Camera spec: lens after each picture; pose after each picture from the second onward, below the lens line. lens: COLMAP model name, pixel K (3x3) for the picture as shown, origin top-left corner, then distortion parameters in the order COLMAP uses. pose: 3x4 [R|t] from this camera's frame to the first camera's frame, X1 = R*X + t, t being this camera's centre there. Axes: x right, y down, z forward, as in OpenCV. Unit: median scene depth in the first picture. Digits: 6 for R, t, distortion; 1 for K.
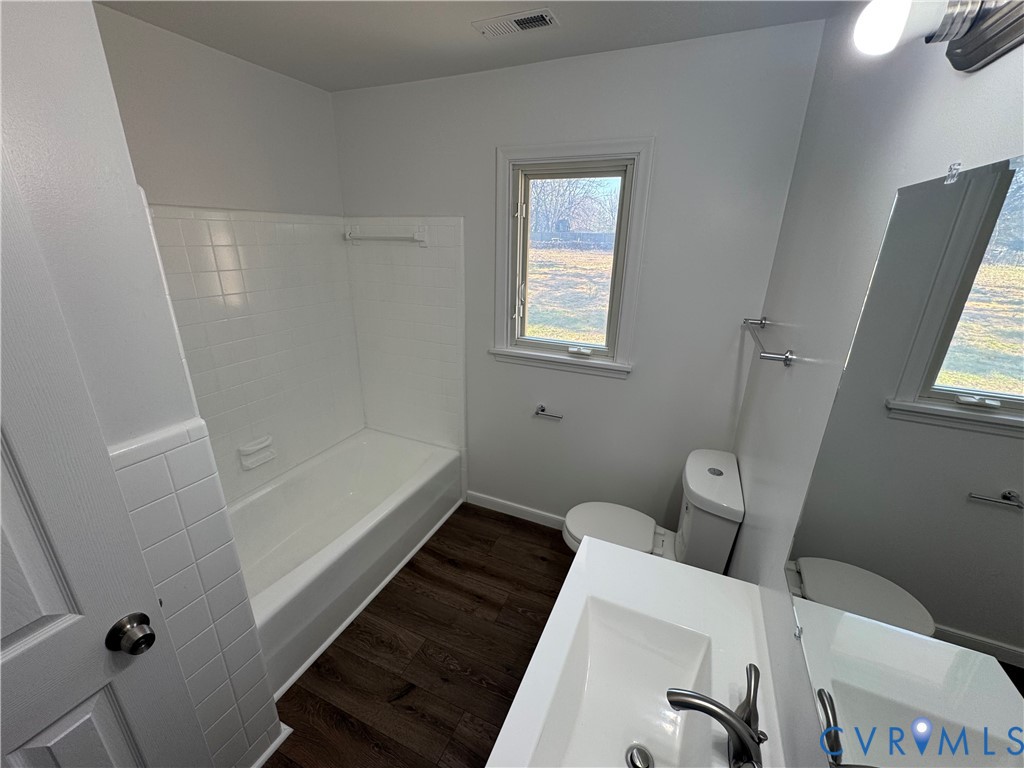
lens RADIAL K [[415.9, 0, 512.5], [0, 415.9, 384.0], [0, 0, 1]] dist [-0.001812, -0.000071]
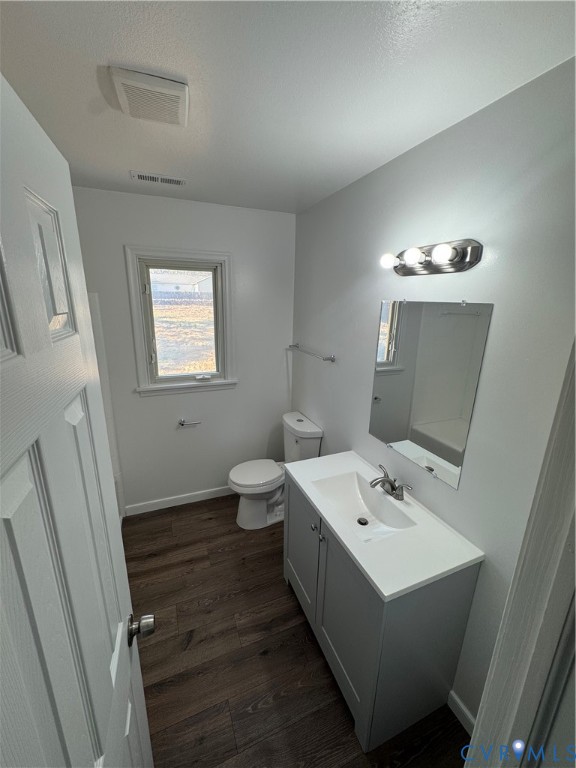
lens RADIAL K [[311.9, 0, 286.9], [0, 311.9, 383.3], [0, 0, 1]] dist [-0.001812, -0.000071]
pose [[0.689562, -0.195271, 0.697404, -0.458476], [0.234617, 0.971266, 0.039972, -0.032077], [-0.685170, 0.136060, 0.715562, -0.055523]]
